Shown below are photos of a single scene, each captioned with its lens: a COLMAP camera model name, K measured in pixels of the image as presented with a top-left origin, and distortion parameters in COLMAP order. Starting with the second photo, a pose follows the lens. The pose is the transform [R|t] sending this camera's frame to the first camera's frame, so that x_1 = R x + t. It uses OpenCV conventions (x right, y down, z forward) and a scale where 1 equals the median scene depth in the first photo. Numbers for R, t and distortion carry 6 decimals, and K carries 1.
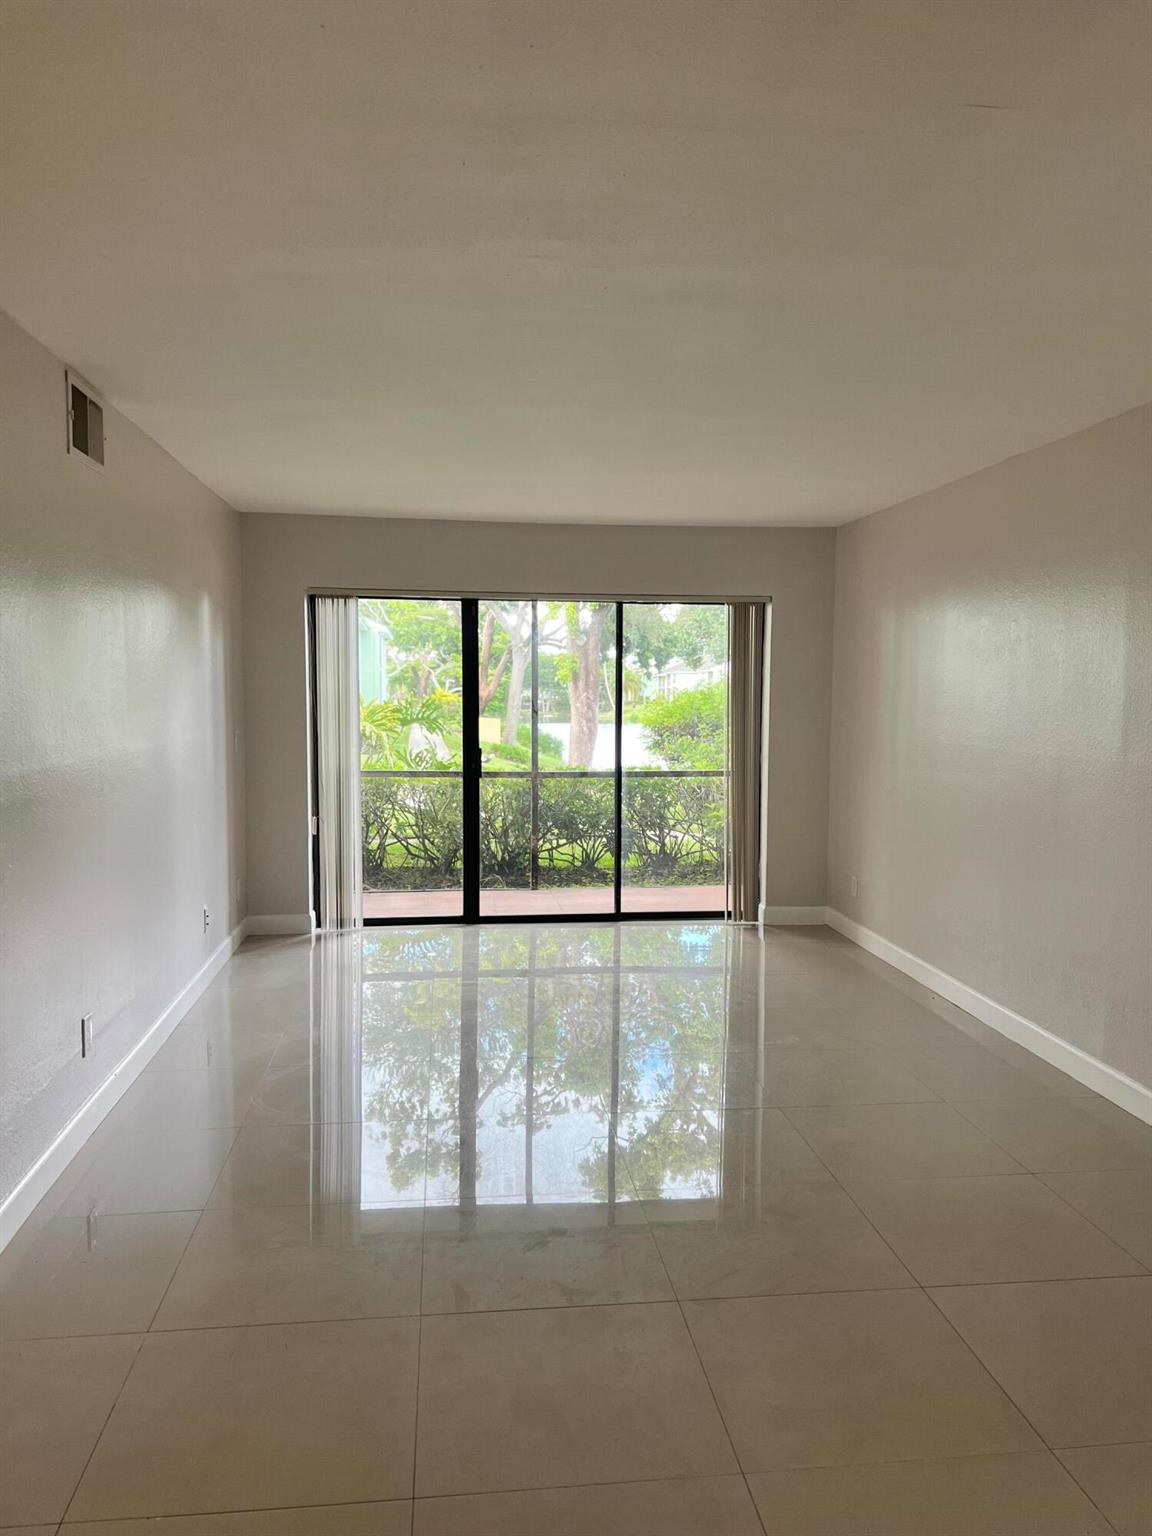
lens RADIAL K [[1158.3, 0, 607.0], [0, 1158.3, 775.9], [0, 0, 1]] dist [0.036142, -0.003133]
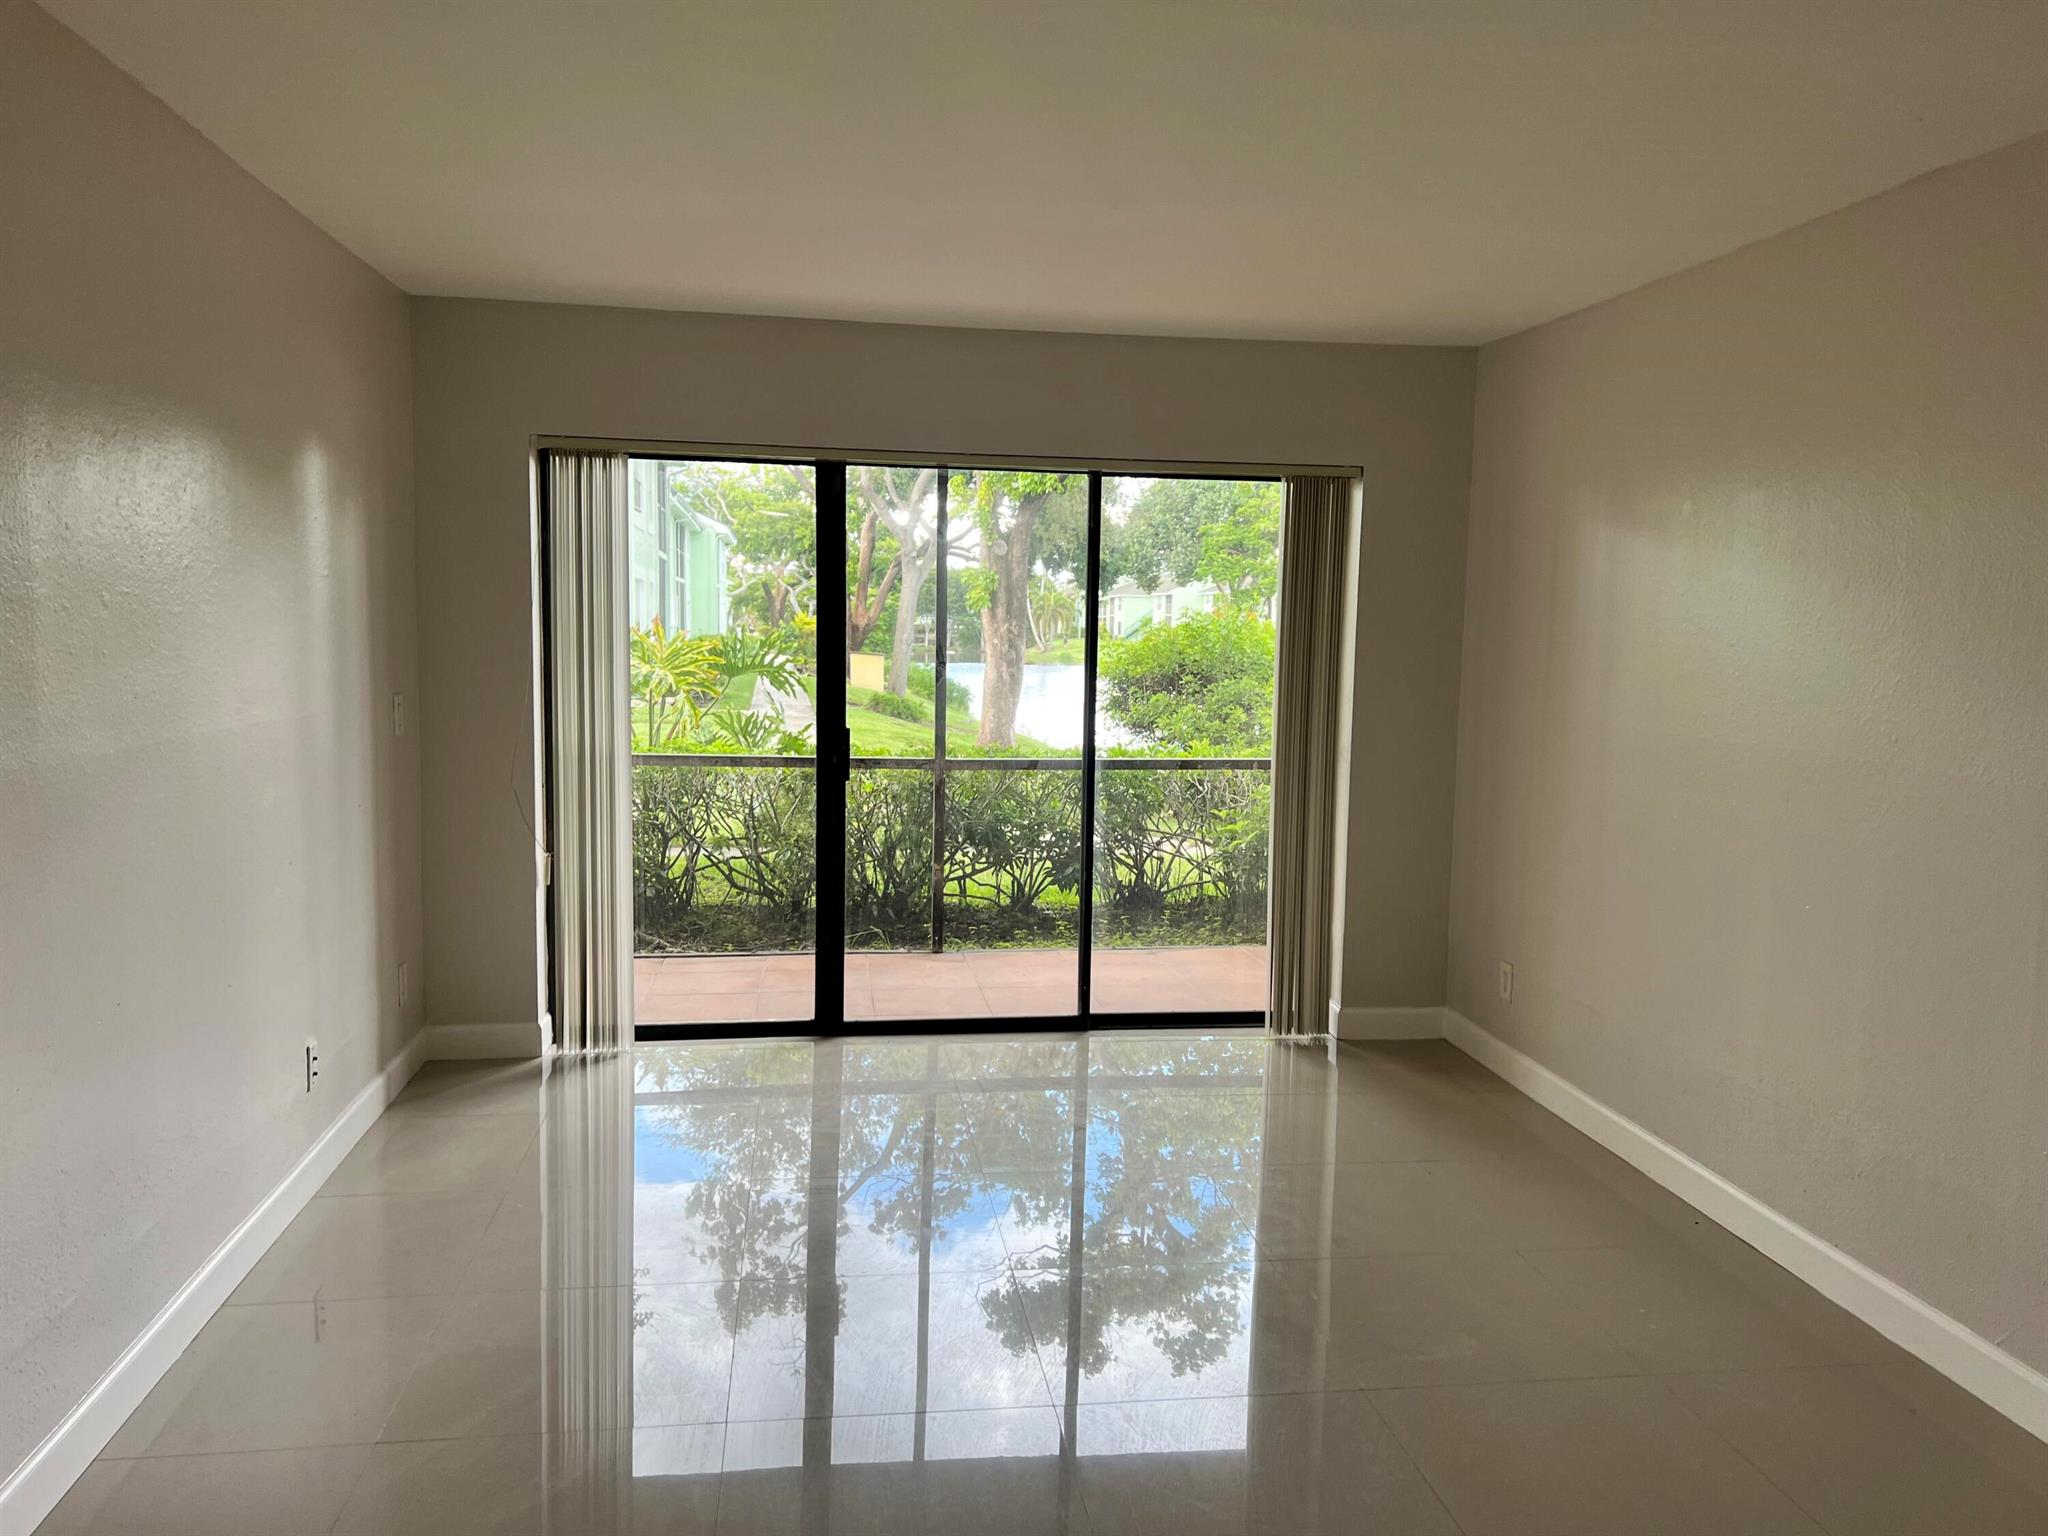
lens RADIAL K [[1544.4, 0, 1053.7], [0, 1544.4, 765.9], [0, 0, 1]] dist [0.036142, -0.003133]
pose [[0.999767, 0.011322, 0.018396, -0.018035], [-0.011719, 0.999698, 0.021583, -0.018872], [-0.018147, -0.021793, 0.999598, 0.197913]]
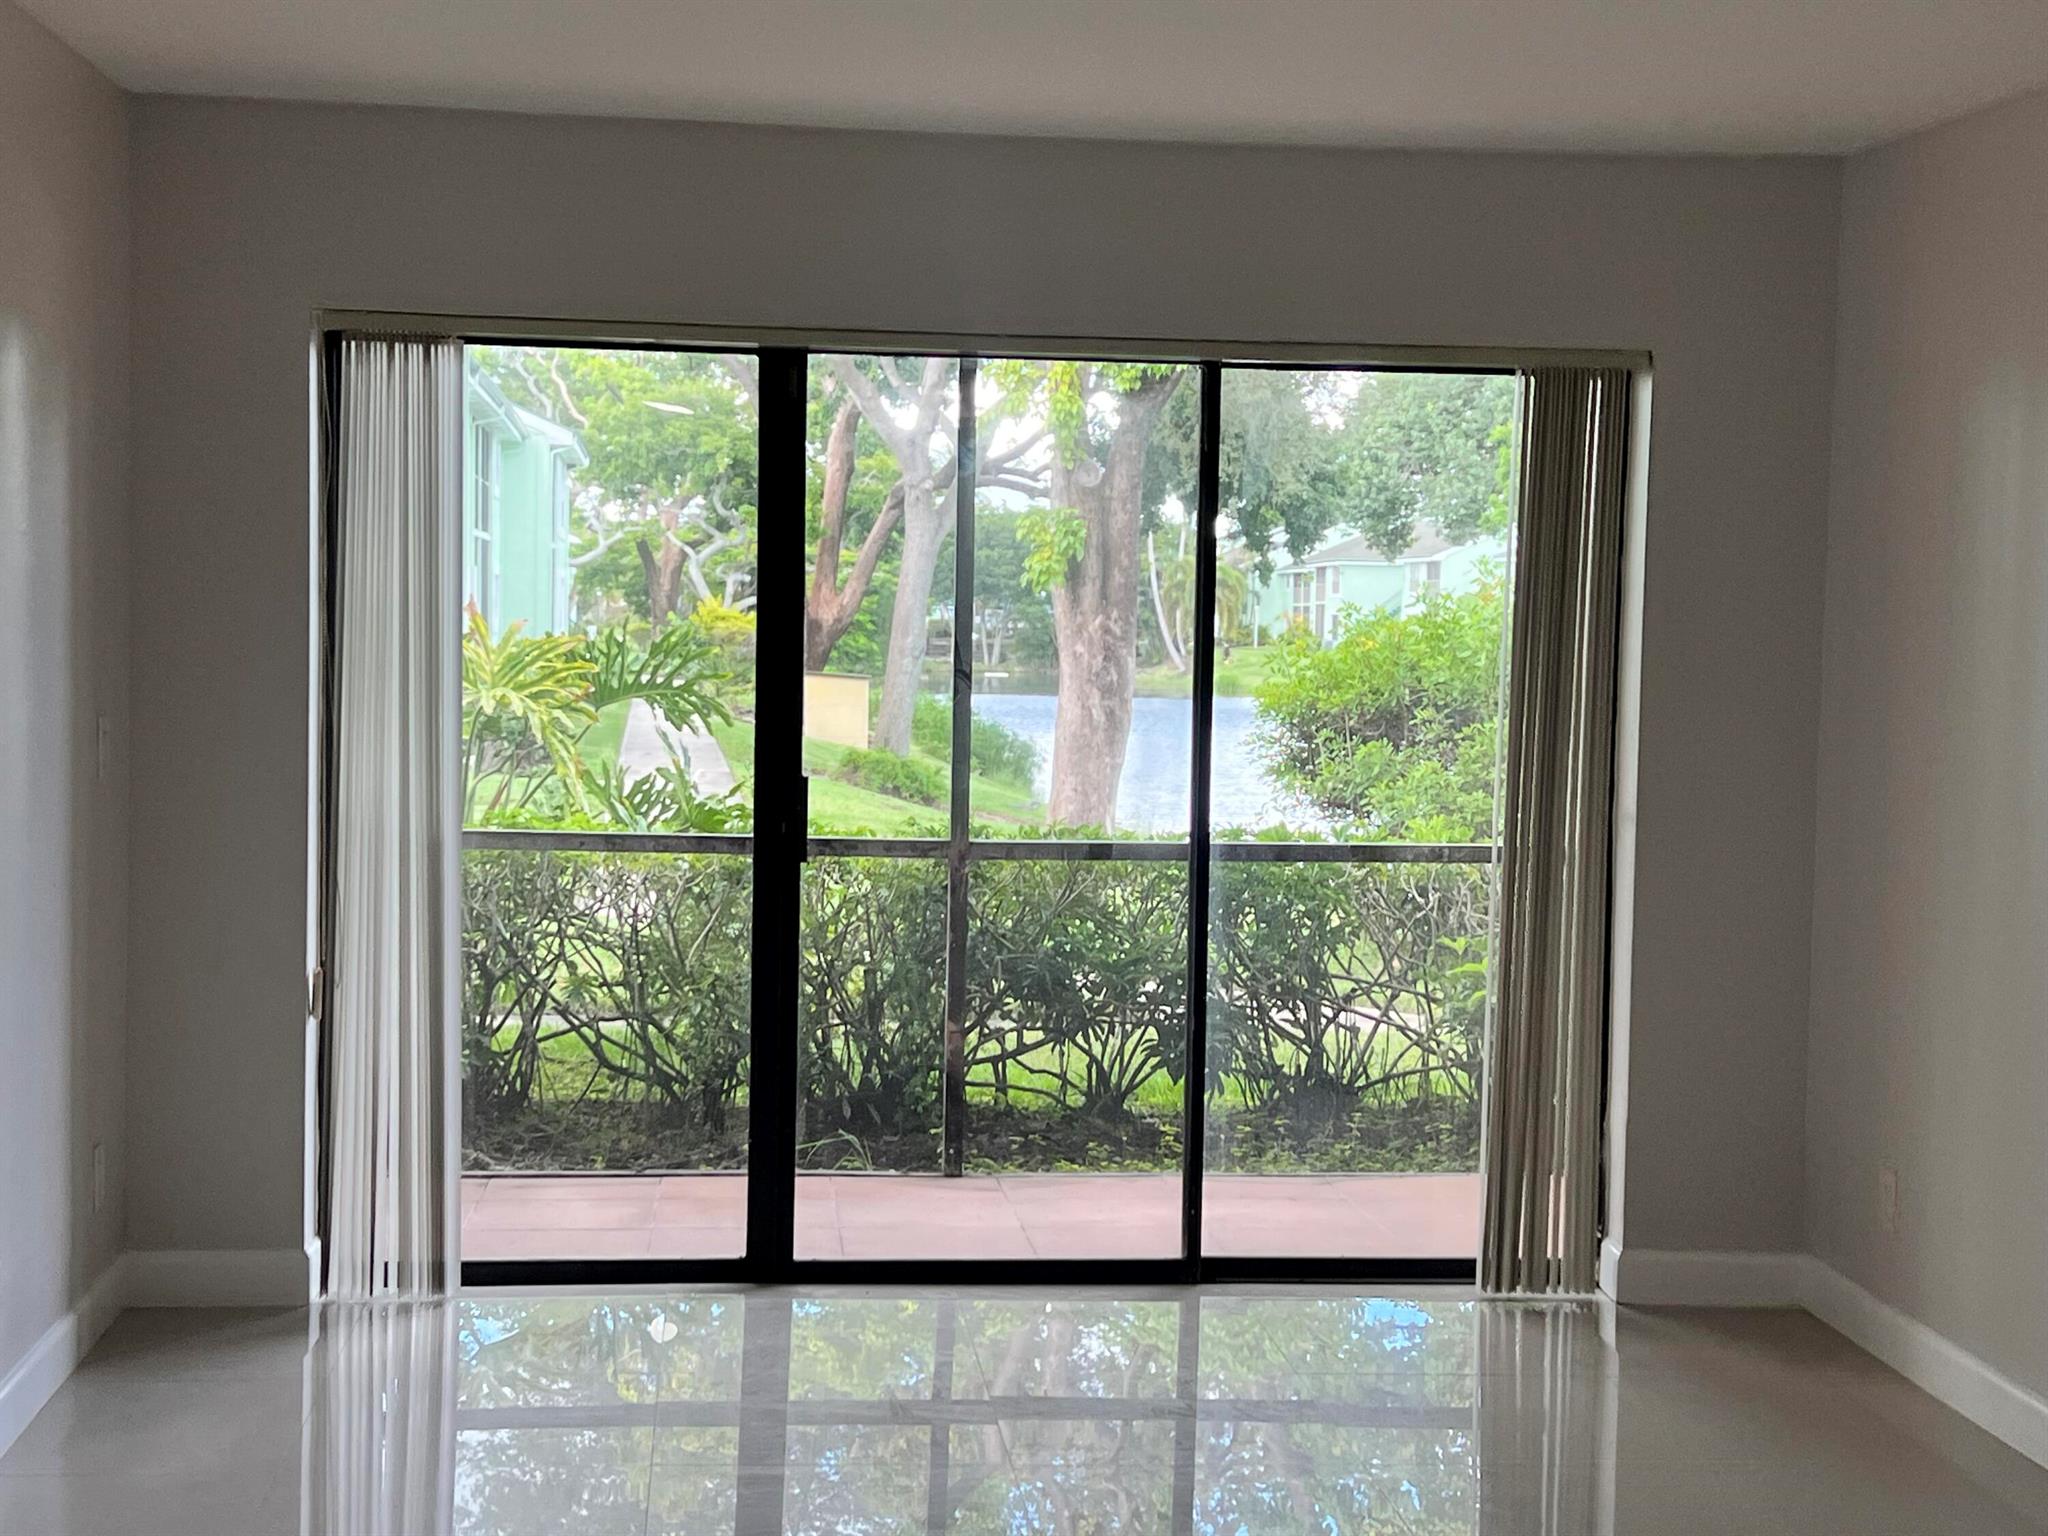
lens RADIAL K [[3083.9, 0, 1043.6], [0, 3083.9, 757.0], [0, 0, 1]] dist [0.038264, 0.000000]
pose [[0.999256, 0.016050, -0.035055, -0.004302], [-0.016932, 0.999543, -0.025030, -0.006475], [0.034637, 0.025605, 0.999072, 0.063415]]
